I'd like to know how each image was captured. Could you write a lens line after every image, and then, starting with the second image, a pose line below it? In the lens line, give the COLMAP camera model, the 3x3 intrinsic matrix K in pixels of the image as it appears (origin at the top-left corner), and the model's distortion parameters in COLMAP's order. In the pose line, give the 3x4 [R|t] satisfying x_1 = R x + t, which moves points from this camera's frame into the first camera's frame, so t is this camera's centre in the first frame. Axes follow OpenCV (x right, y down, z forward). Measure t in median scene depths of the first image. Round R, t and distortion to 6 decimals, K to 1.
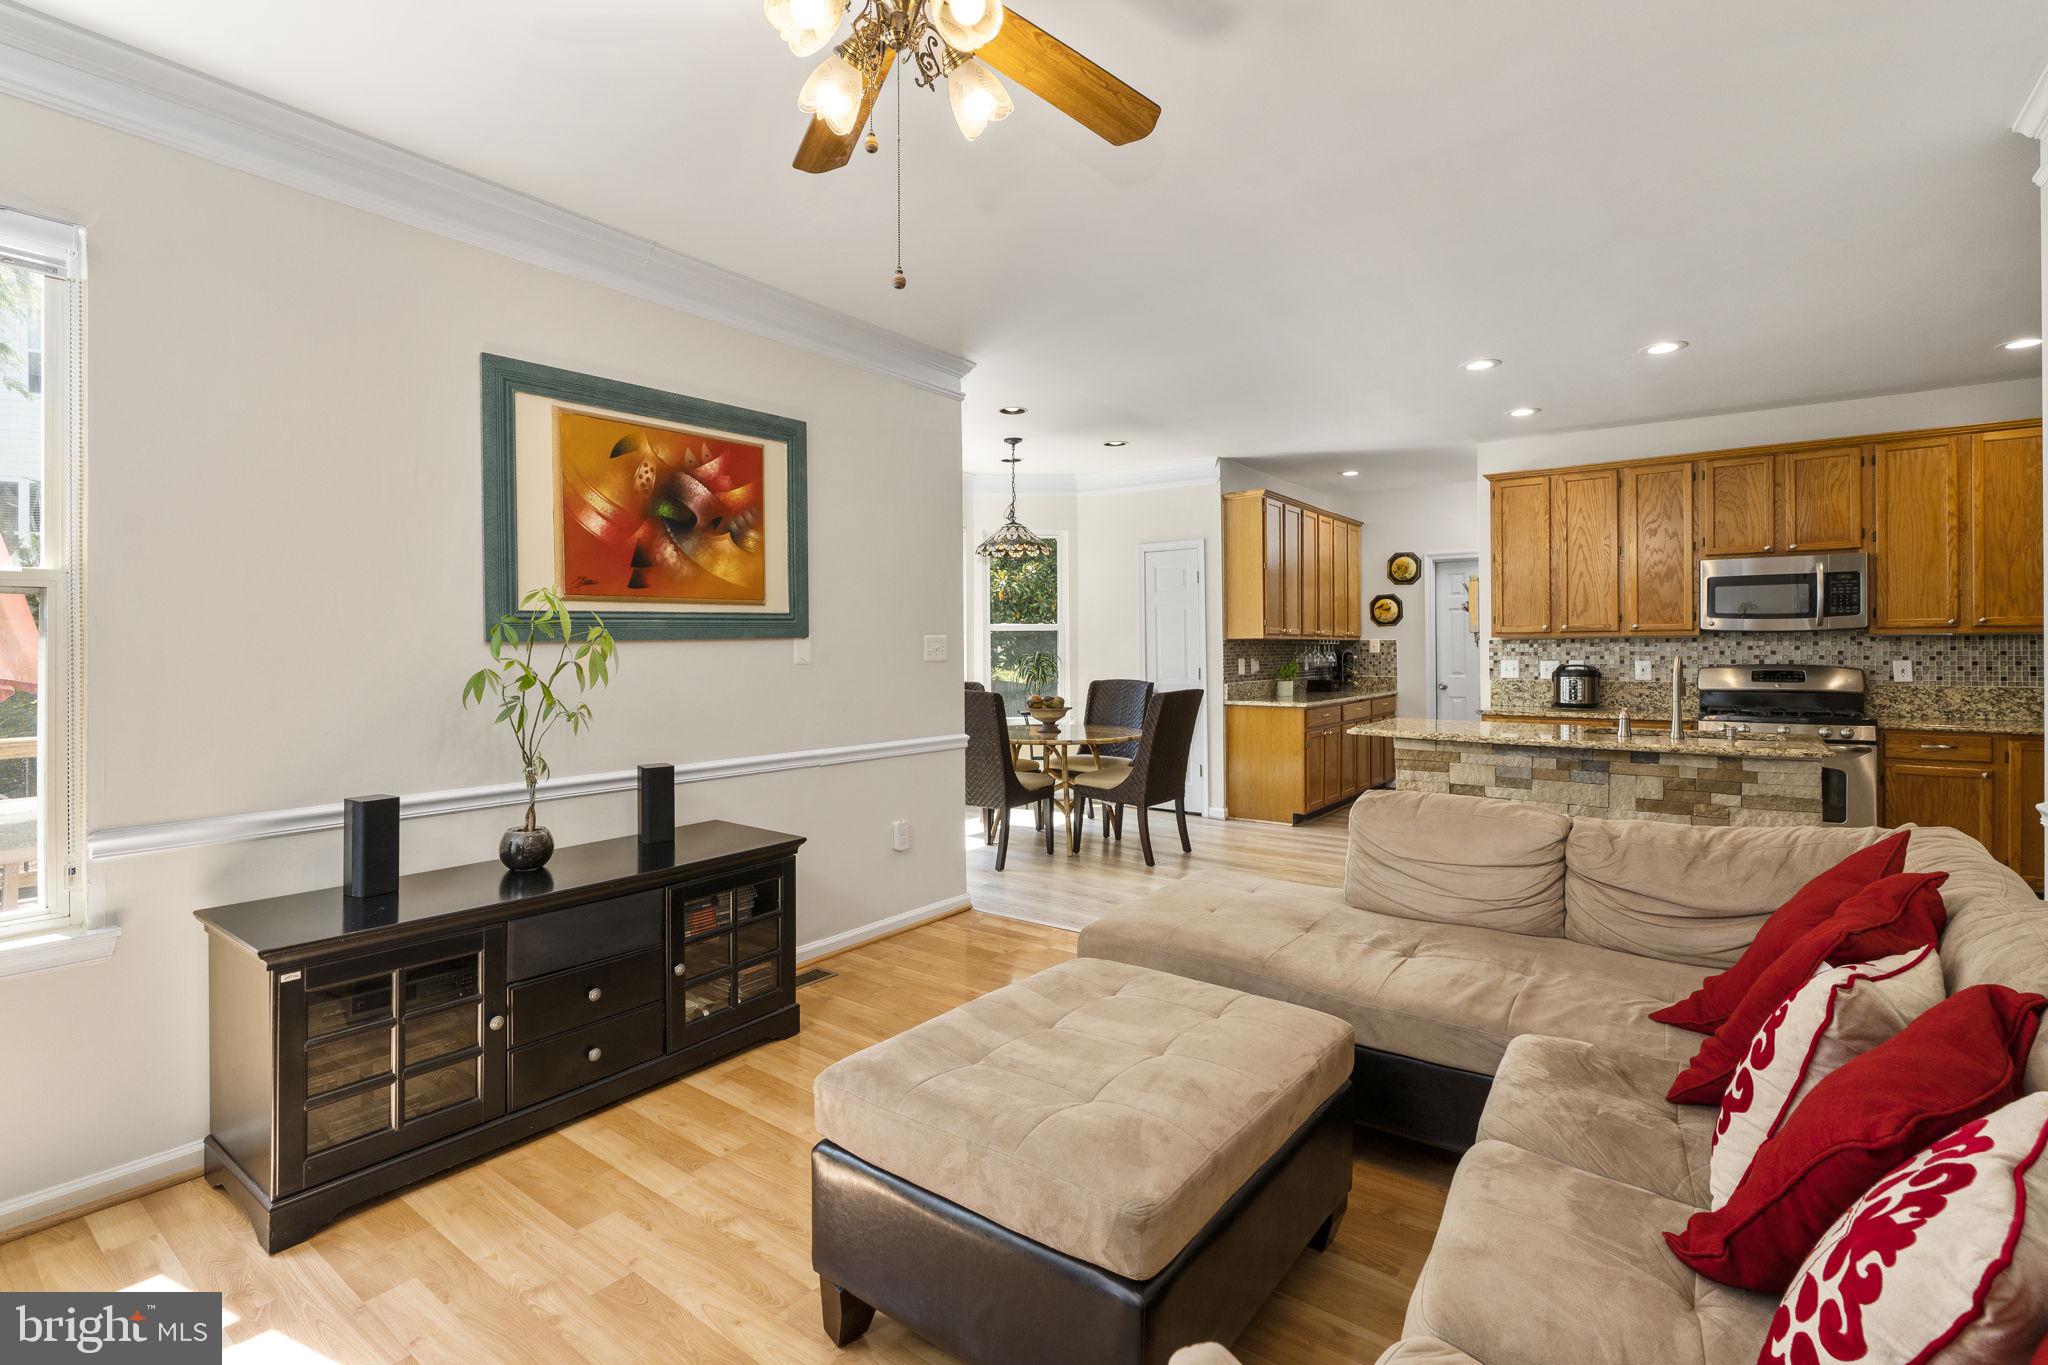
lens RADIAL K [[963.4, 0, 1015.5], [0, 963.4, 645.7], [0, 0, 1]] dist [0.001122, 0.000341]
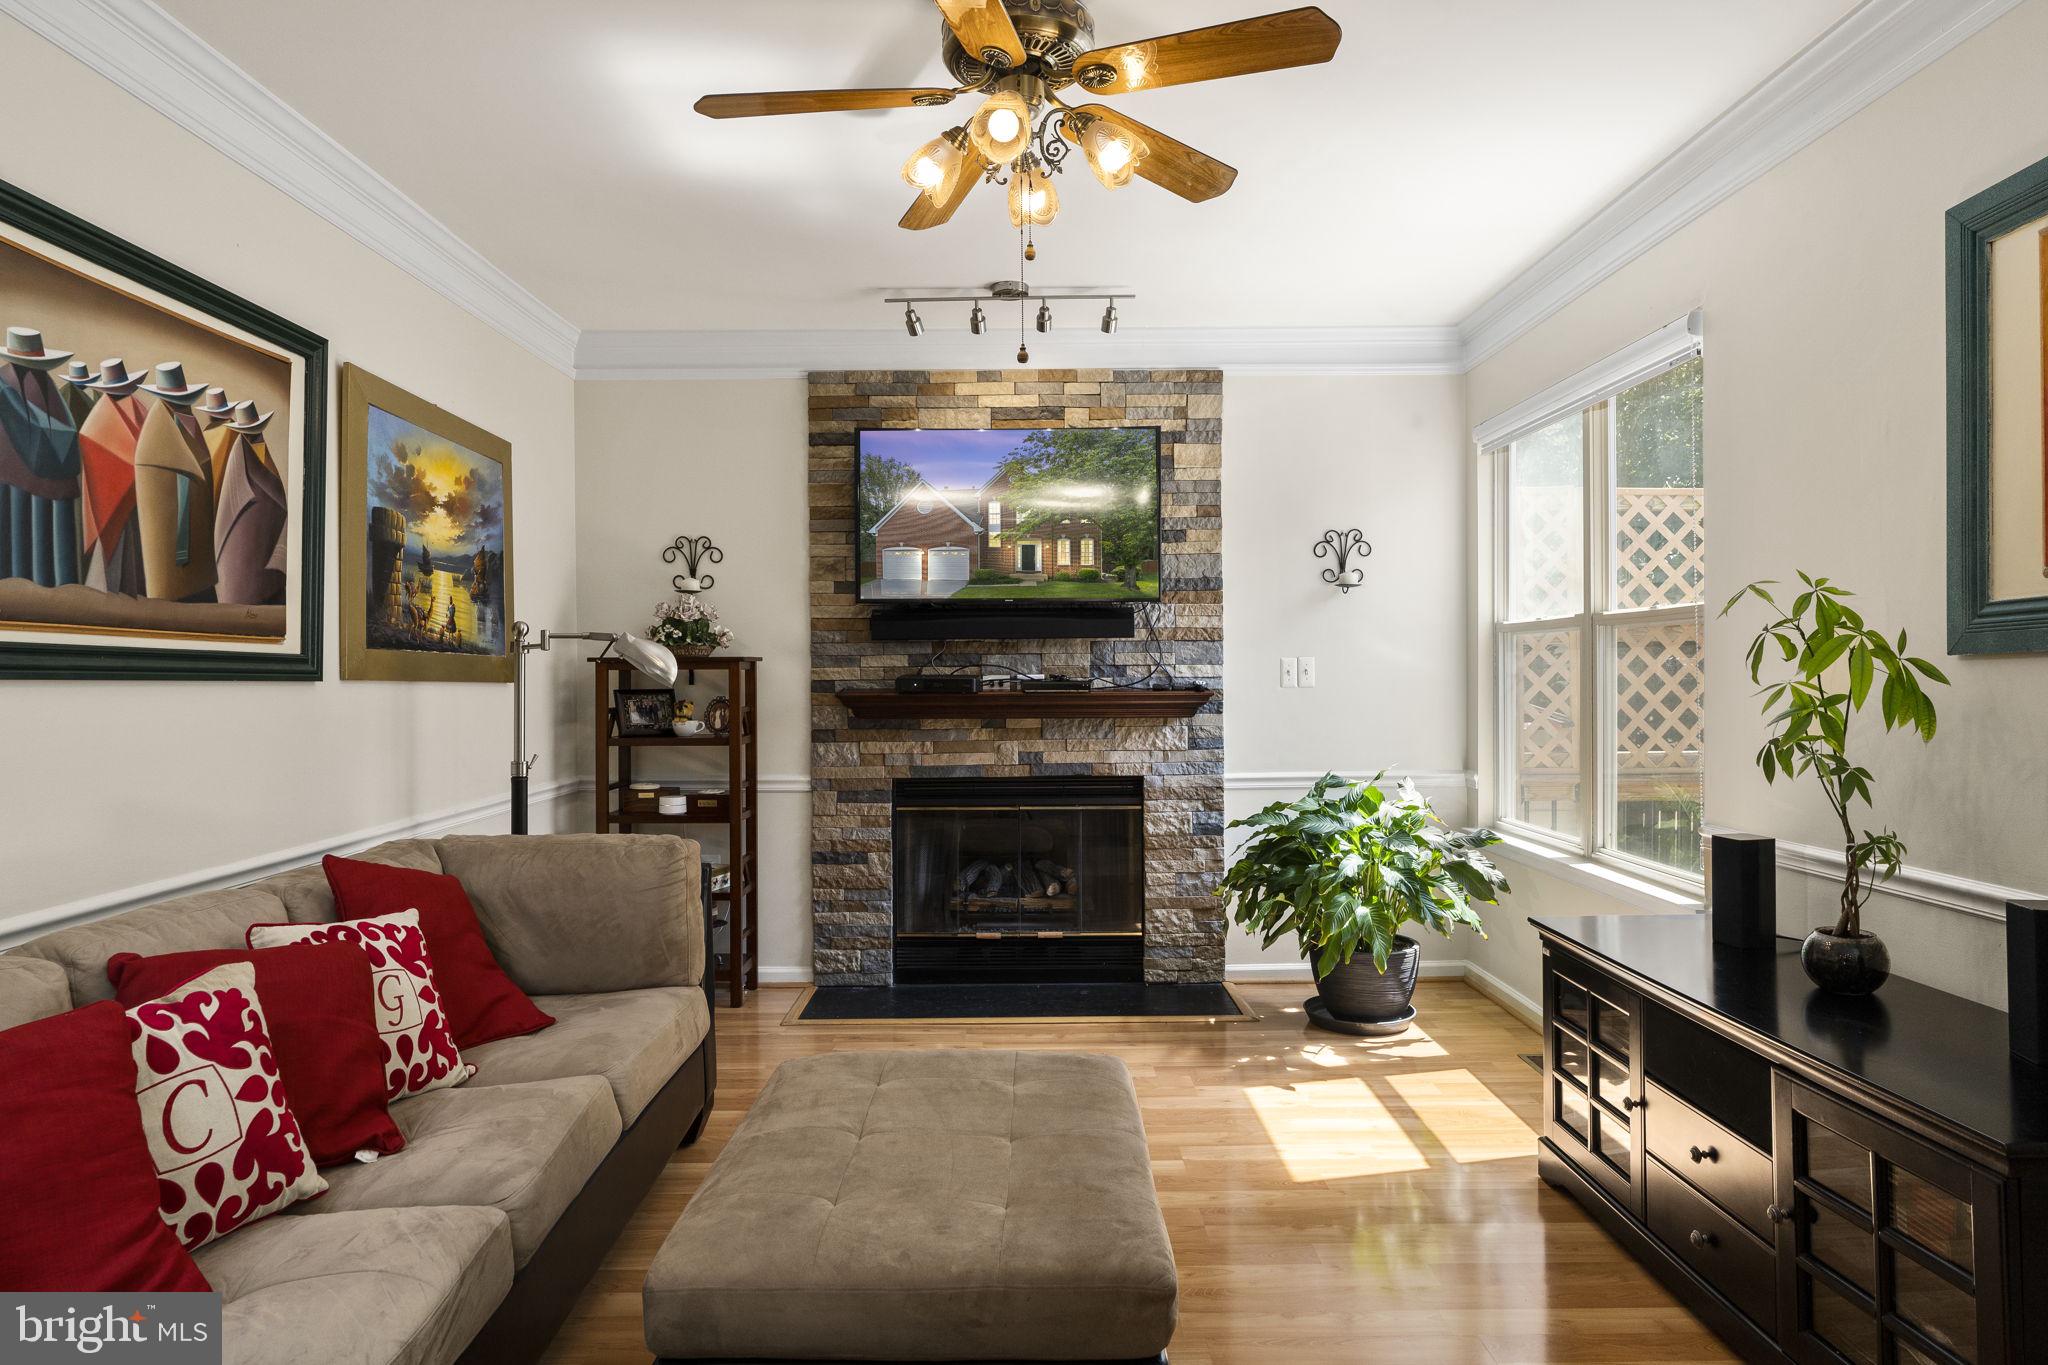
lens RADIAL K [[1239.1, 0, 988.7], [0, 1239.1, 680.5], [0, 0, 1]] dist [0.000260, 0.000304]
pose [[-0.791681, 0.012319, -0.610811, 0.270067], [0.013178, 0.999908, 0.003085, 0.000809], [0.610793, -0.005607, -0.791771, 0.670825]]
